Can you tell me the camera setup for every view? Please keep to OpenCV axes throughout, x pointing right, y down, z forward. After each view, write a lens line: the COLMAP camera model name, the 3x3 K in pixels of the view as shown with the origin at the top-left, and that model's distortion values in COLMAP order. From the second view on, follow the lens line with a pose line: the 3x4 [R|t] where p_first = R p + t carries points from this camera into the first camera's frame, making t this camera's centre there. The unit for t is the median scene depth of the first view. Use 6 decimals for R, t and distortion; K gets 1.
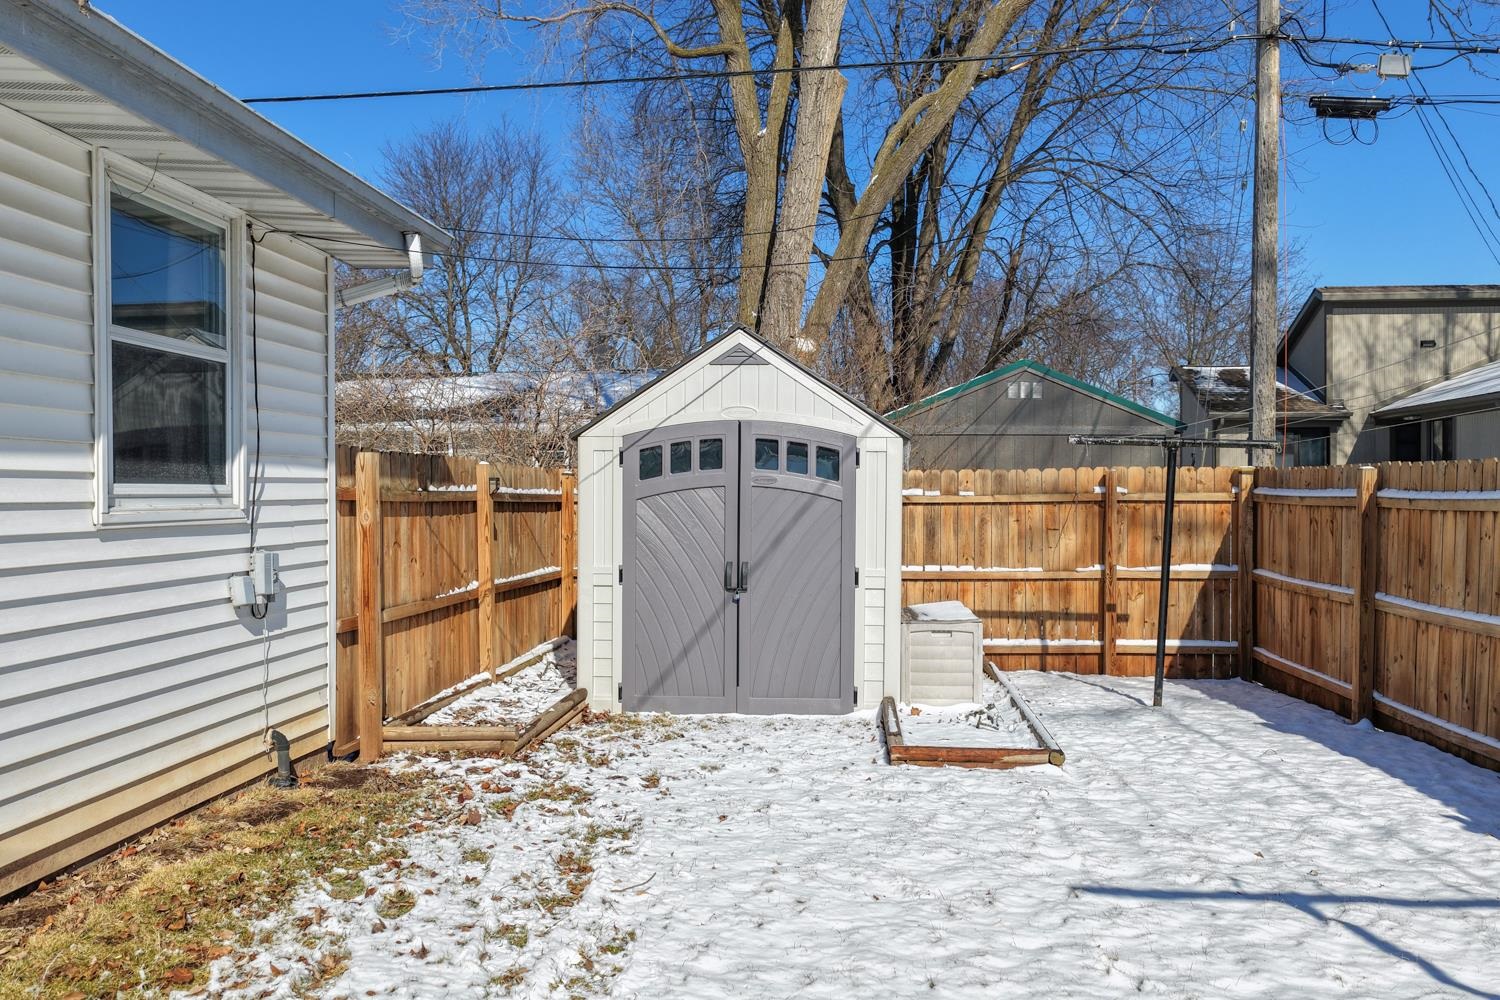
lens RADIAL K [[1267.5, 0, 750.0], [0, 1267.5, 500.0], [0, 0, 1]] dist [-0.000837, 0.008621]
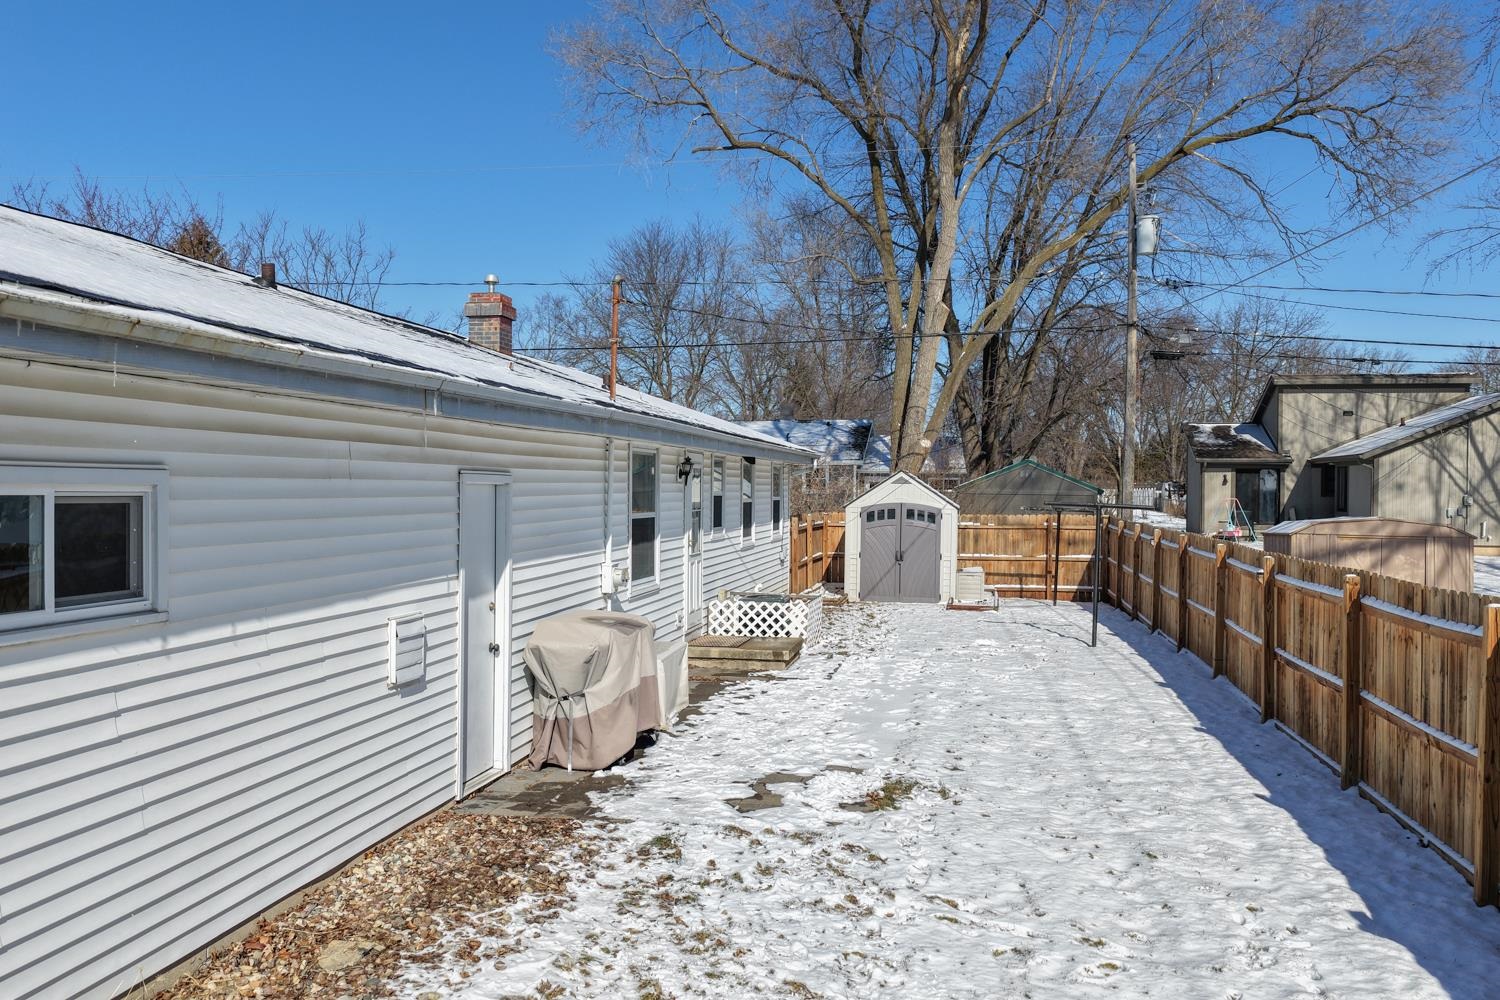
lens RADIAL K [[1233.4, 0, 750.0], [0, 1233.4, 500.0], [0, 0, 1]] dist [-0.113293, 0.001034]
pose [[0.994879, 0.010036, -0.100576, -0.034318], [-0.009827, 0.999948, 0.002573, -0.035651], [0.100596, -0.001572, 0.994926, -0.920968]]
